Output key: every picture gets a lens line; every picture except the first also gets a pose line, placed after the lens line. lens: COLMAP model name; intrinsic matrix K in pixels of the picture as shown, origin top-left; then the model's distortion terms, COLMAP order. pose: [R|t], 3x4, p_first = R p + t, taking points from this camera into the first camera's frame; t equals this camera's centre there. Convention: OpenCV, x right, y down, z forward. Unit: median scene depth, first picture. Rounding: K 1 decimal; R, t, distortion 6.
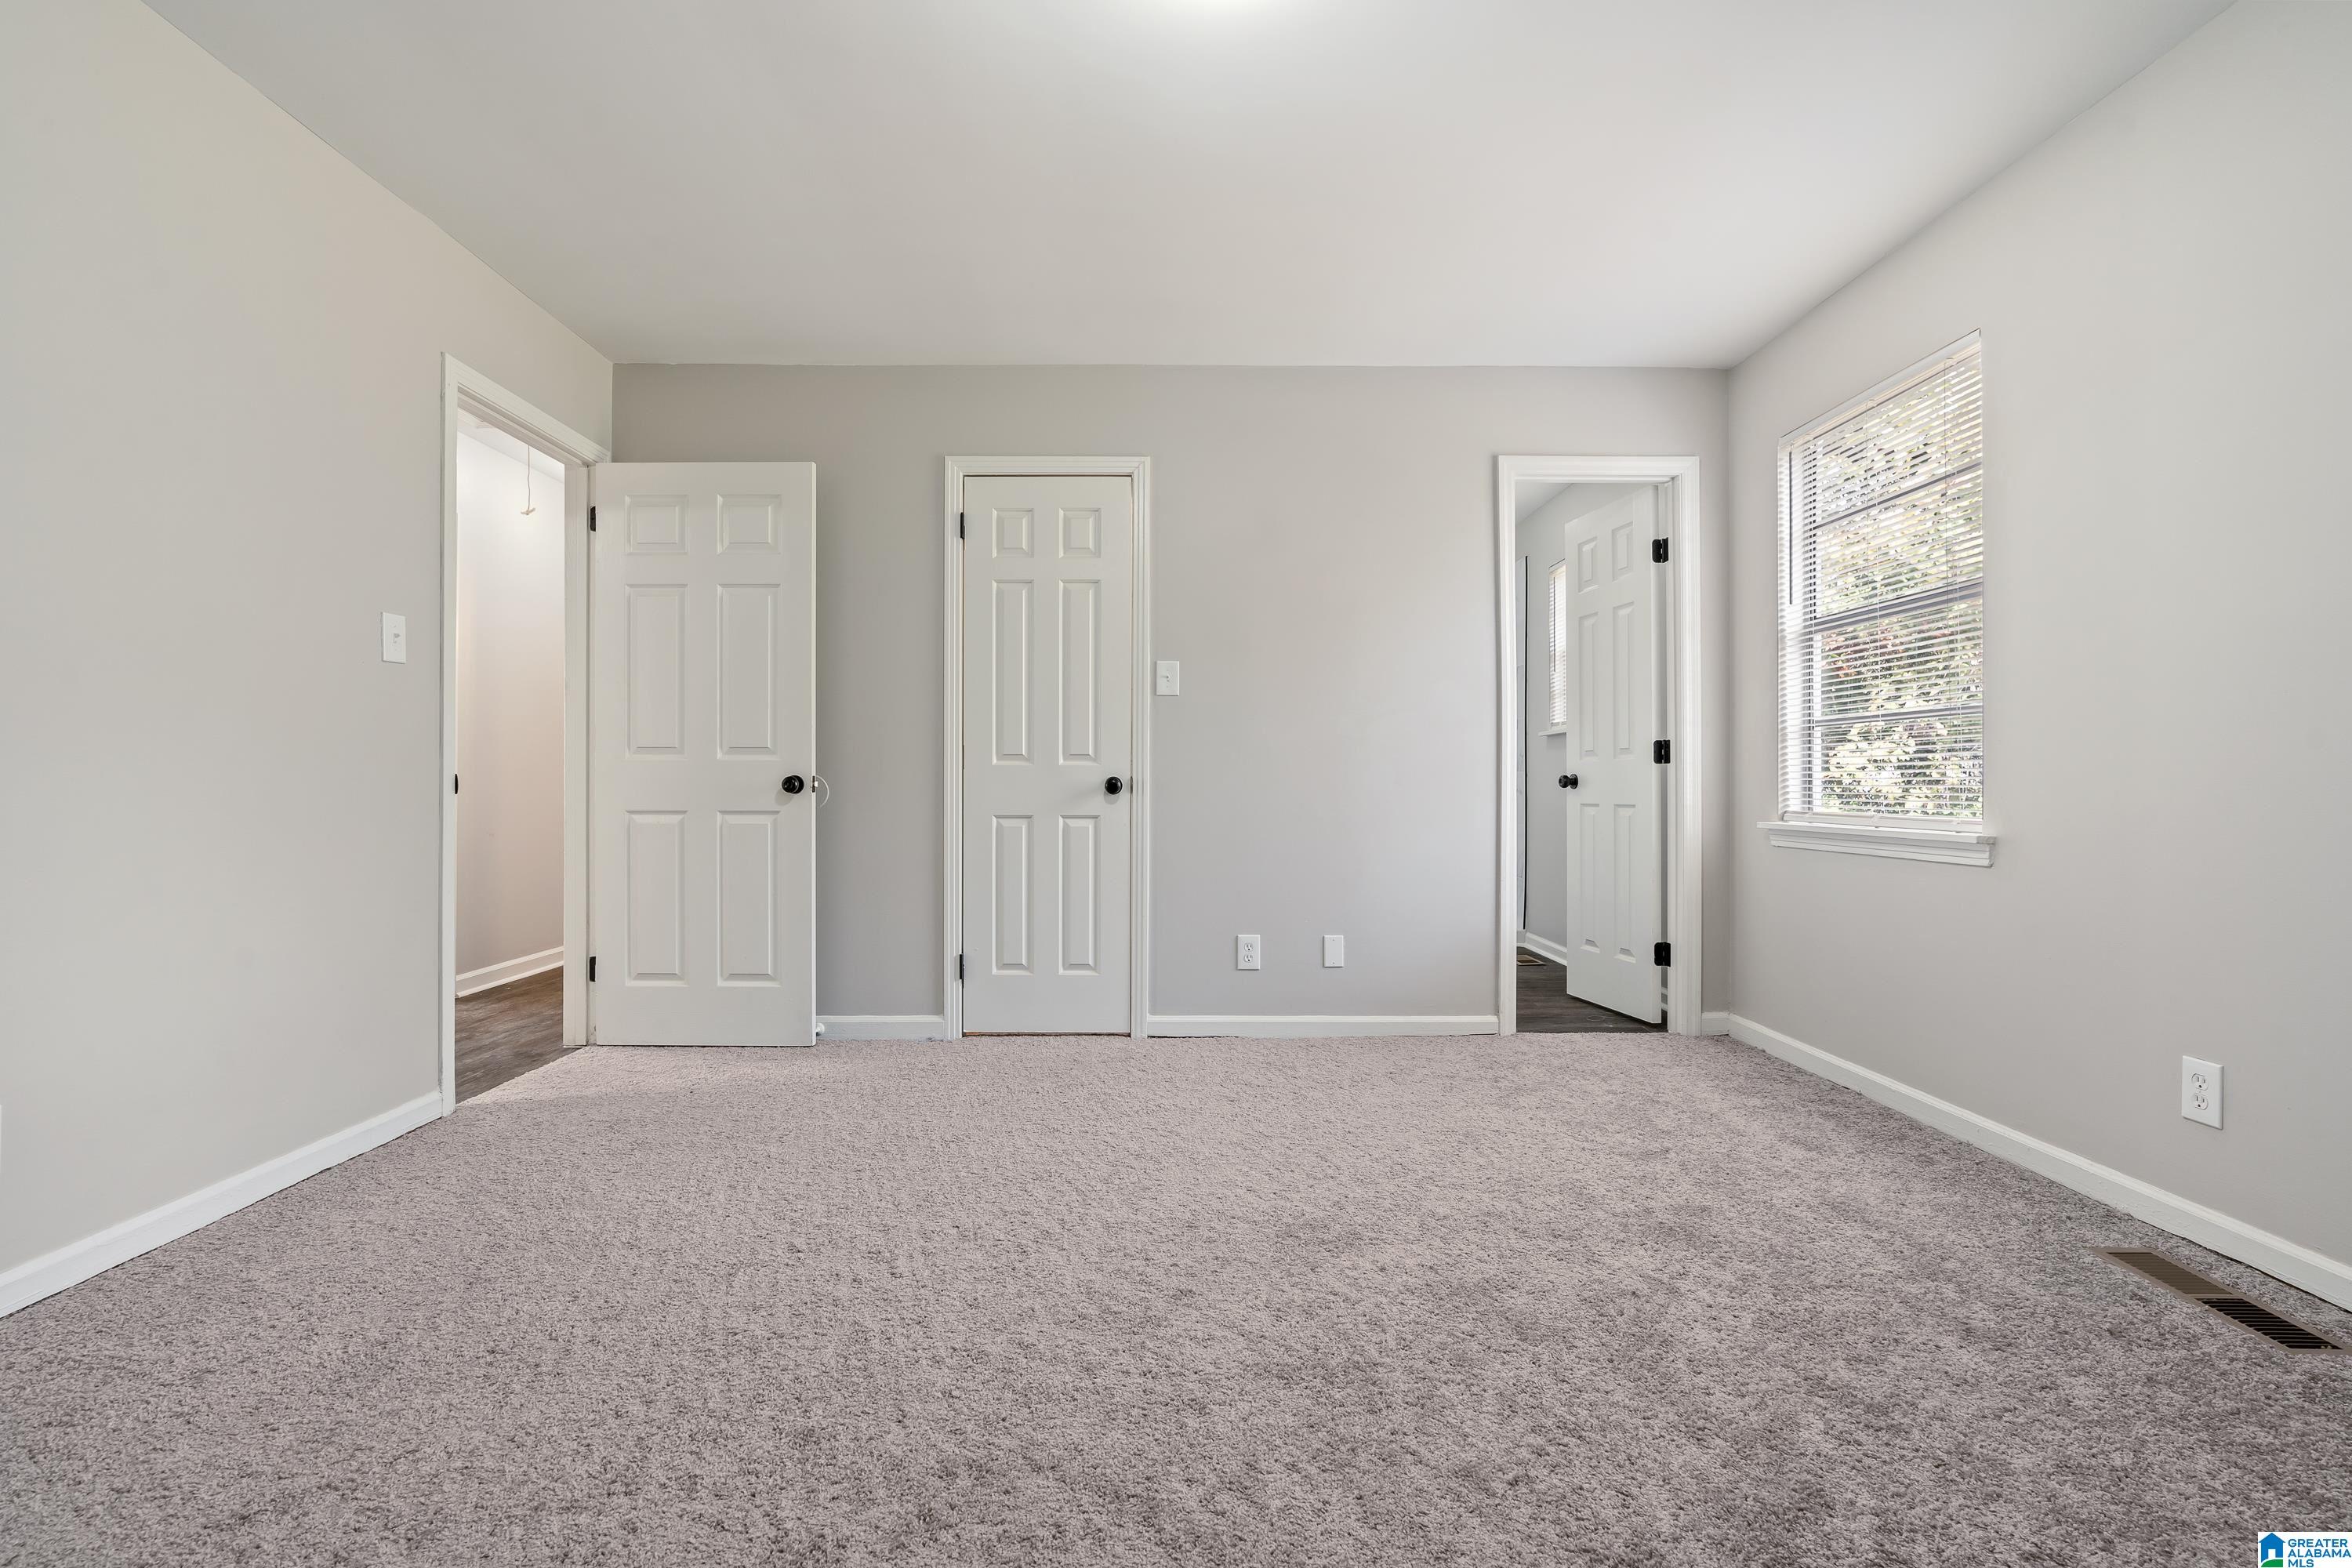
lens RADIAL K [[1060.1, 0, 1176.0], [0, 1060.1, 784.0], [0, 0, 1]] dist [-0.009152, 0.001956]
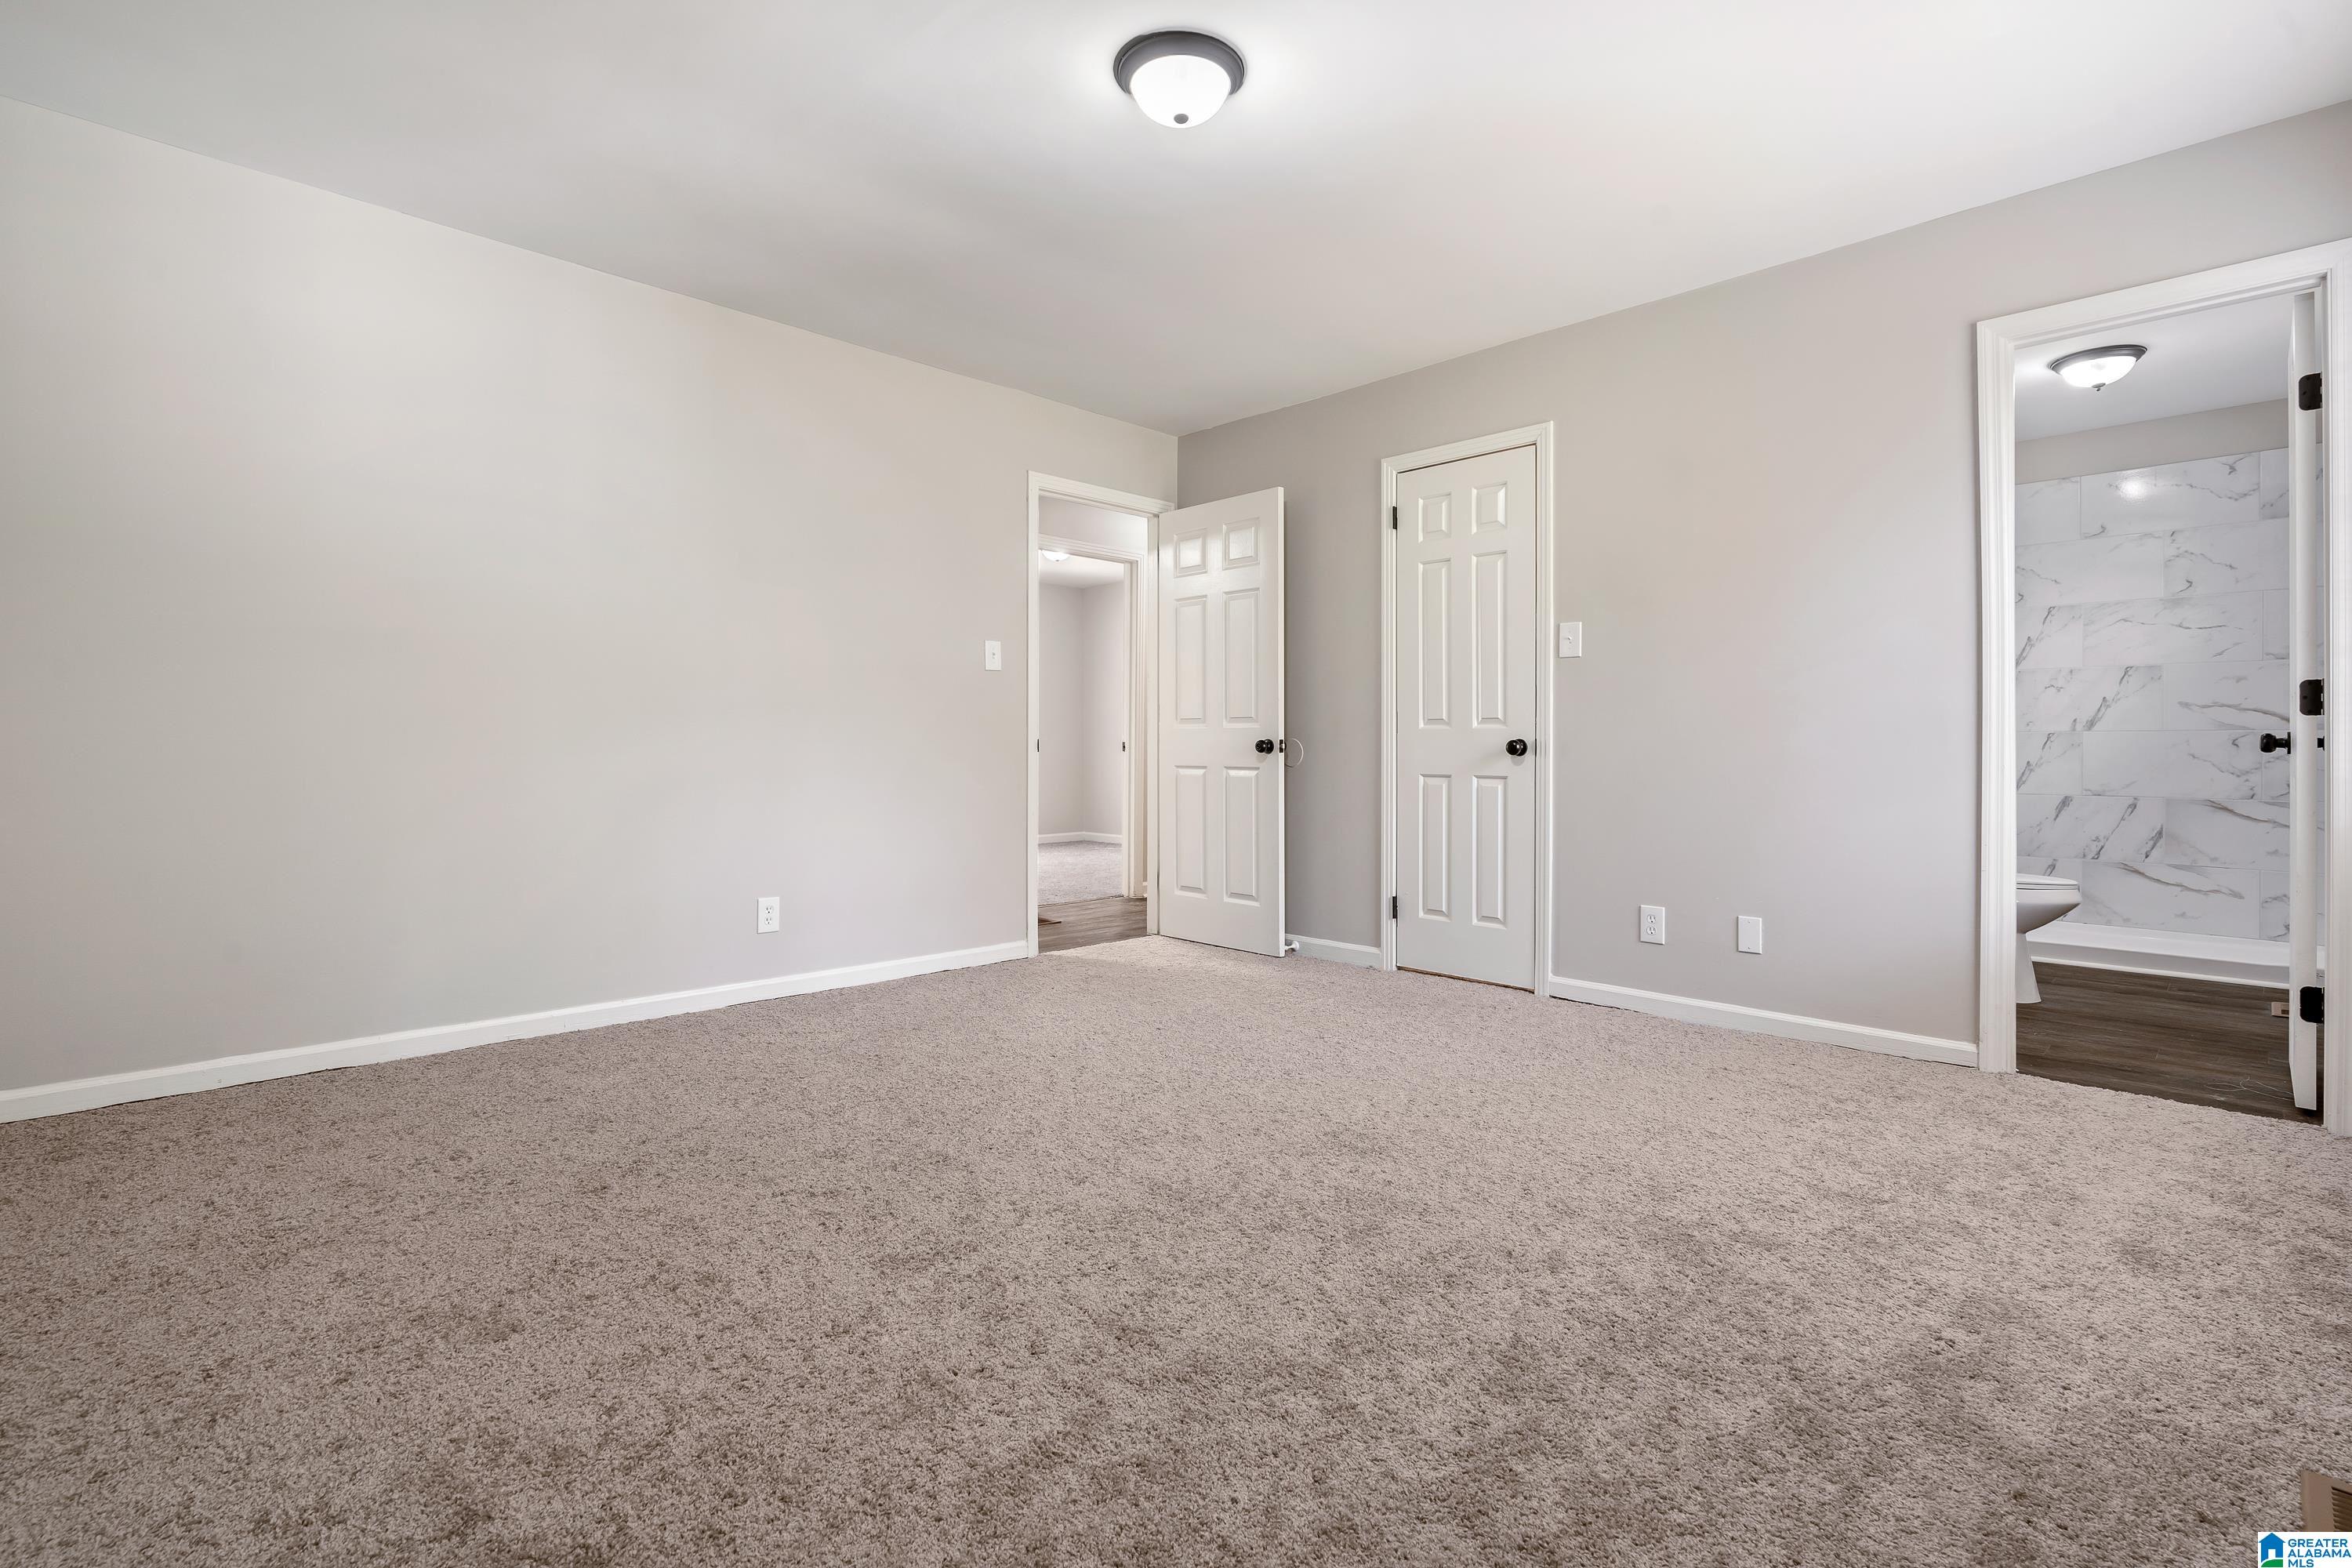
lens RADIAL K [[1075.0, 0, 1183.4], [0, 1075.0, 752.7], [0, 0, 1]] dist [-0.003958, 0.001367]
pose [[0.701358, 0.004206, -0.712796, 0.464738], [-0.000897, 0.999987, 0.005019, 0.001482], [0.712808, -0.002881, 0.701353, 0.033283]]
